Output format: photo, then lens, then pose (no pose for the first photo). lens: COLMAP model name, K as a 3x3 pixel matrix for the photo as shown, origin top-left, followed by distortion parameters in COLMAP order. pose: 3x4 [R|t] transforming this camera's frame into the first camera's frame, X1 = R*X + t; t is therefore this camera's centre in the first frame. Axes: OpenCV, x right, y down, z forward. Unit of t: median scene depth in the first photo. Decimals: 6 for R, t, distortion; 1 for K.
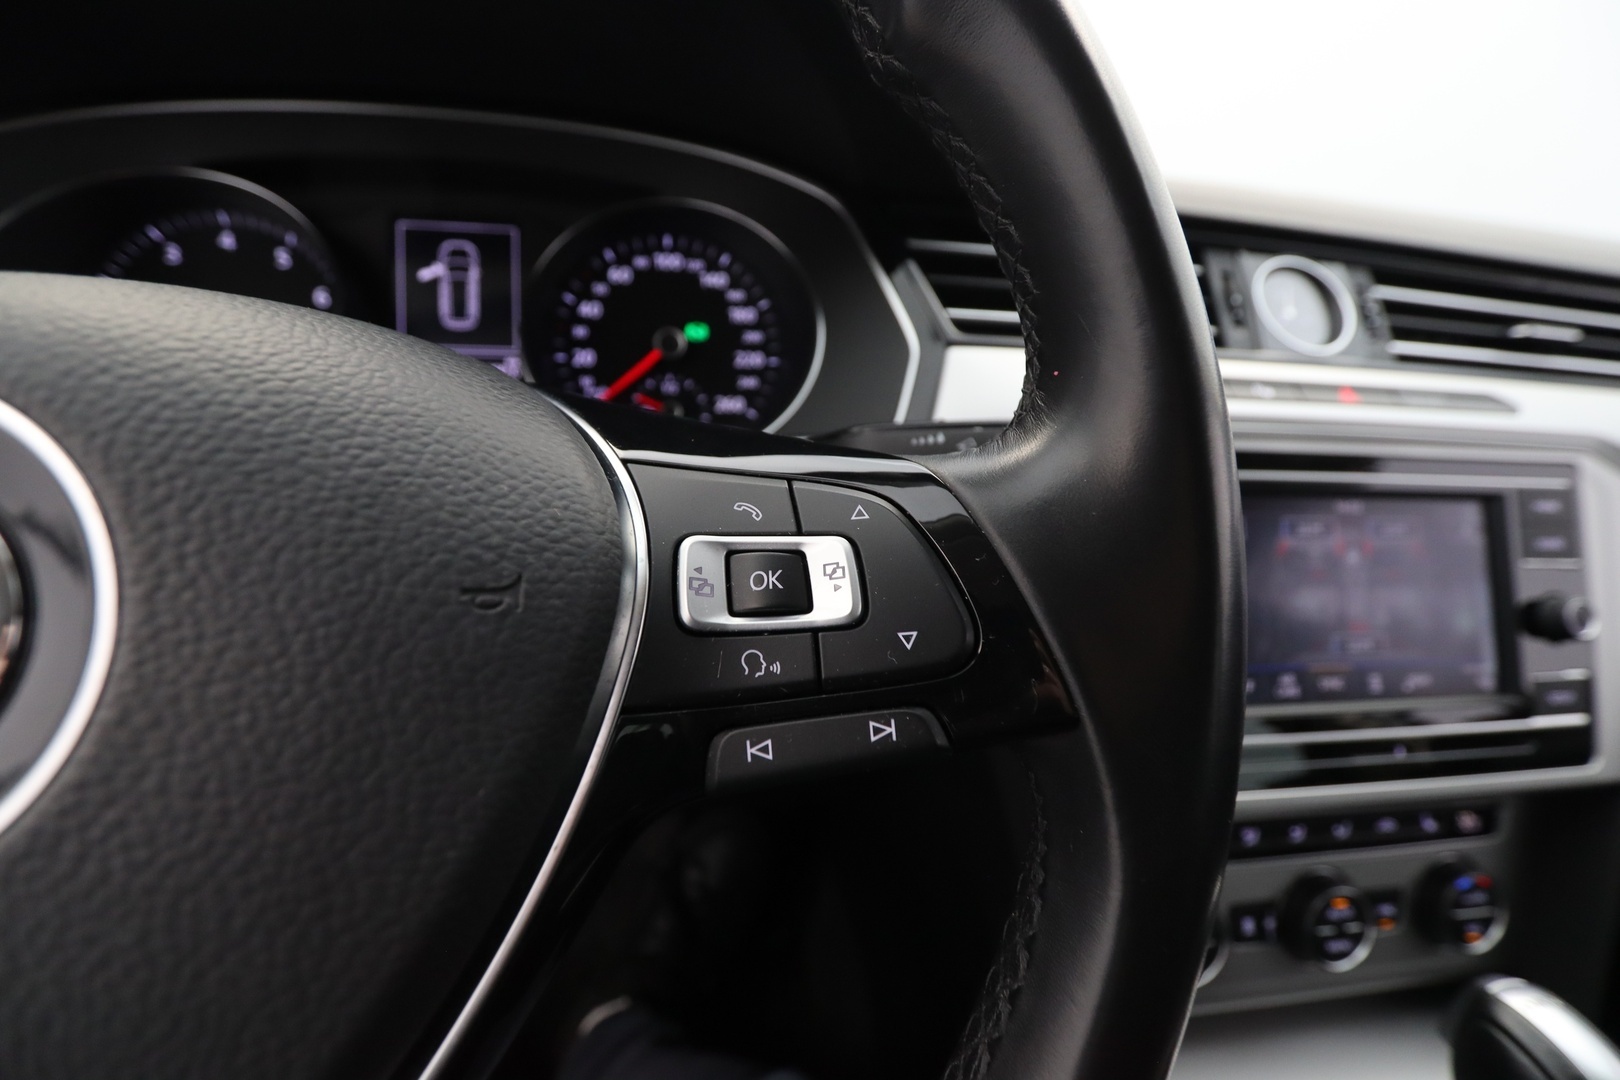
lens RADIAL K [[715.6, 0, 841.0], [0, 715.6, 551.0], [0, 0, 1]] dist [-0.036670, 0.002056]
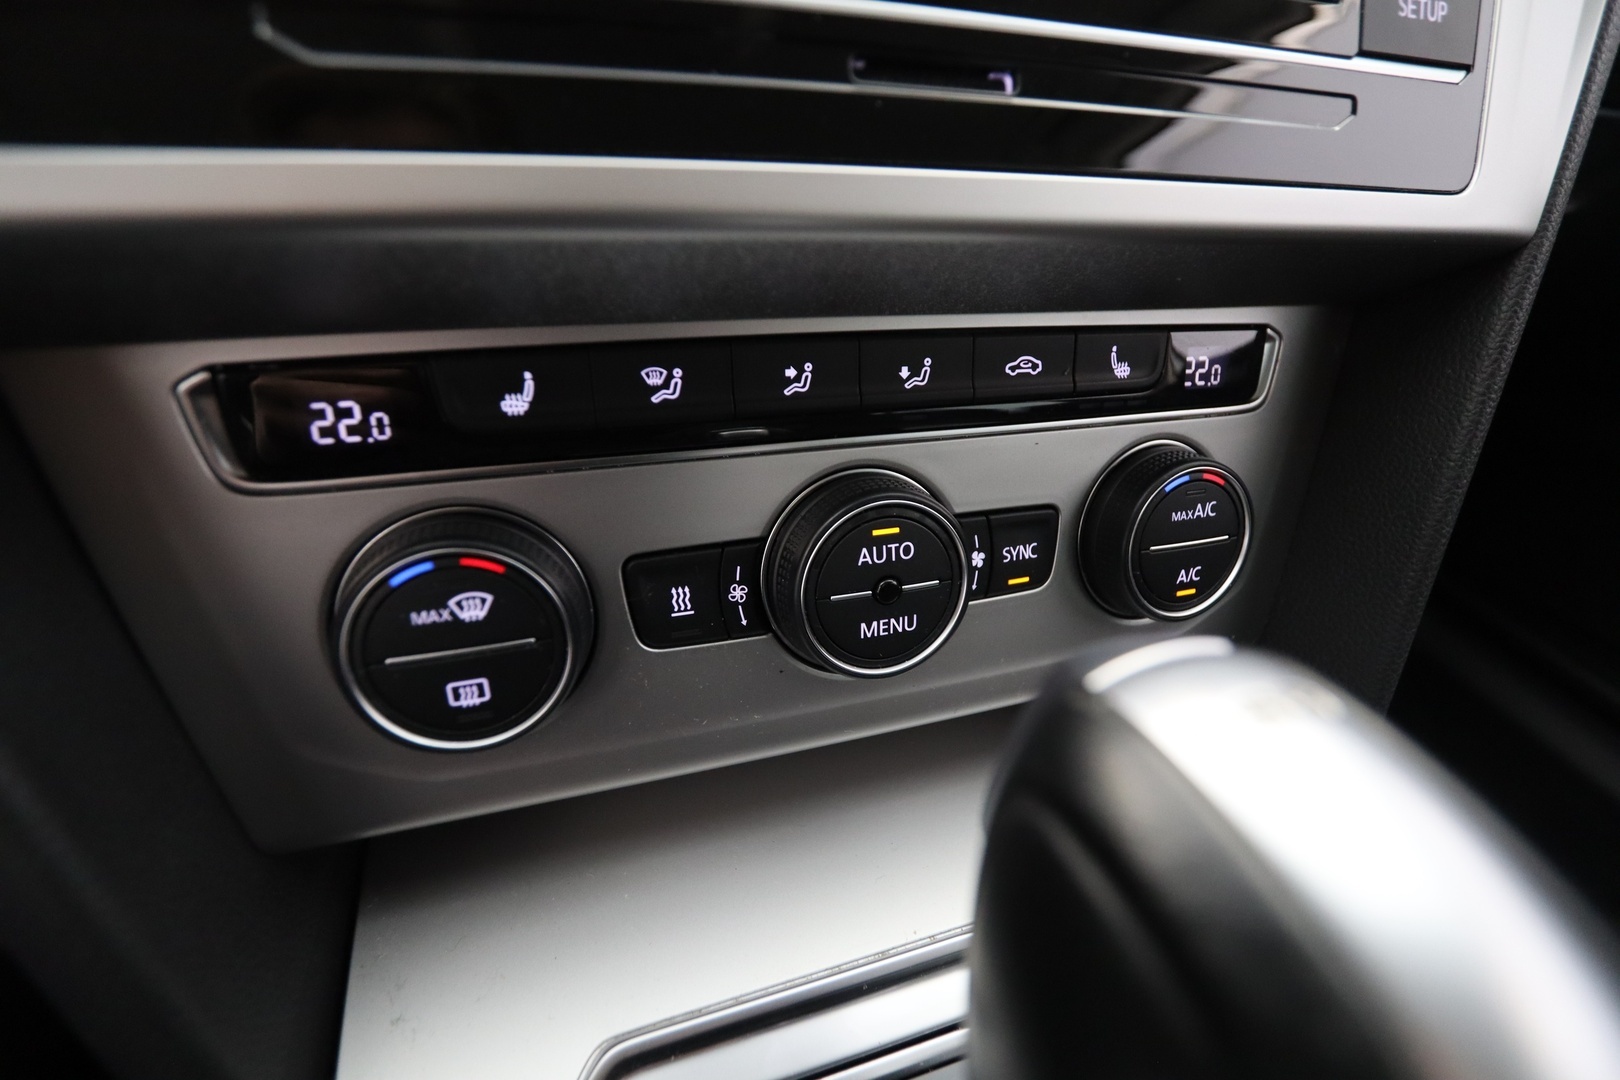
lens RADIAL K [[715.6, 0, 829.3], [0, 715.6, 556.8], [0, 0, 1]] dist [-0.036670, 0.002056]
pose [[0.986975, -0.088928, 0.134057, 0.581719], [0.045518, 0.953641, 0.297485, 0.363194], [-0.154297, -0.287508, 0.945268, 0.549203]]
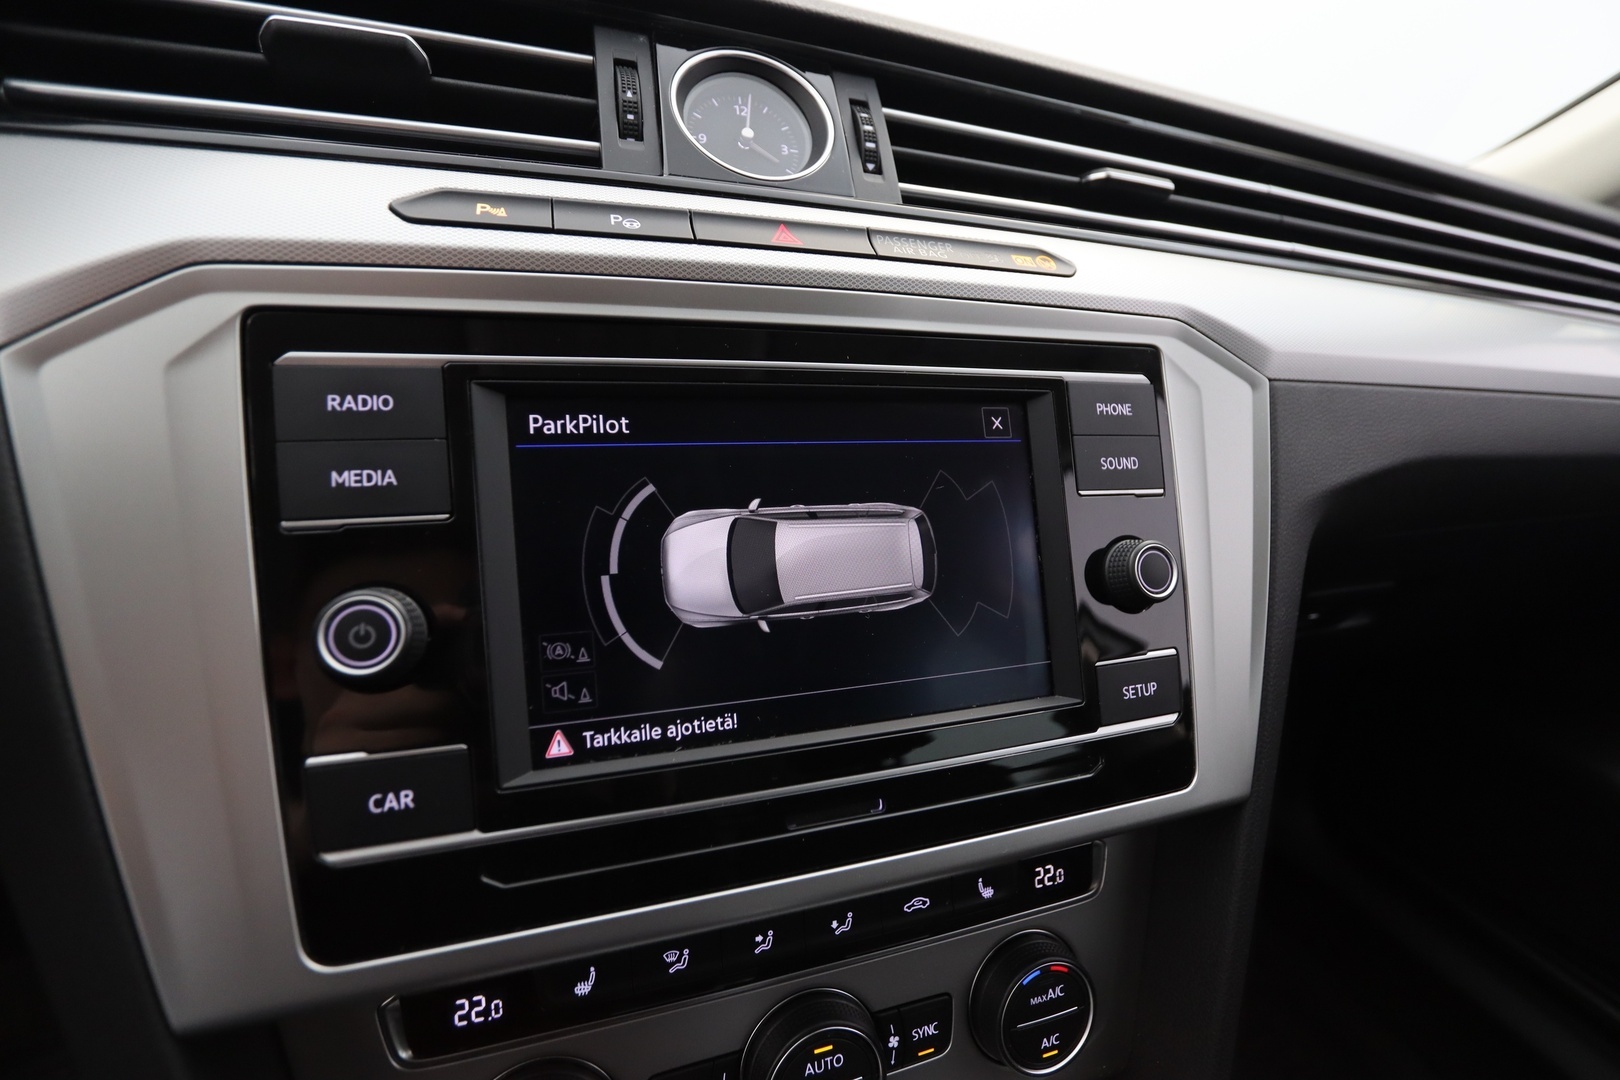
lens RADIAL K [[715.6, 0, 823.2], [0, 715.6, 568.1], [0, 0, 1]] dist [-0.036670, 0.002056]
pose [[0.982988, -0.062113, 0.172846, 0.591868], [0.060852, 0.998067, 0.012588, 0.062003], [-0.173294, -0.001856, 0.984868, 0.351836]]
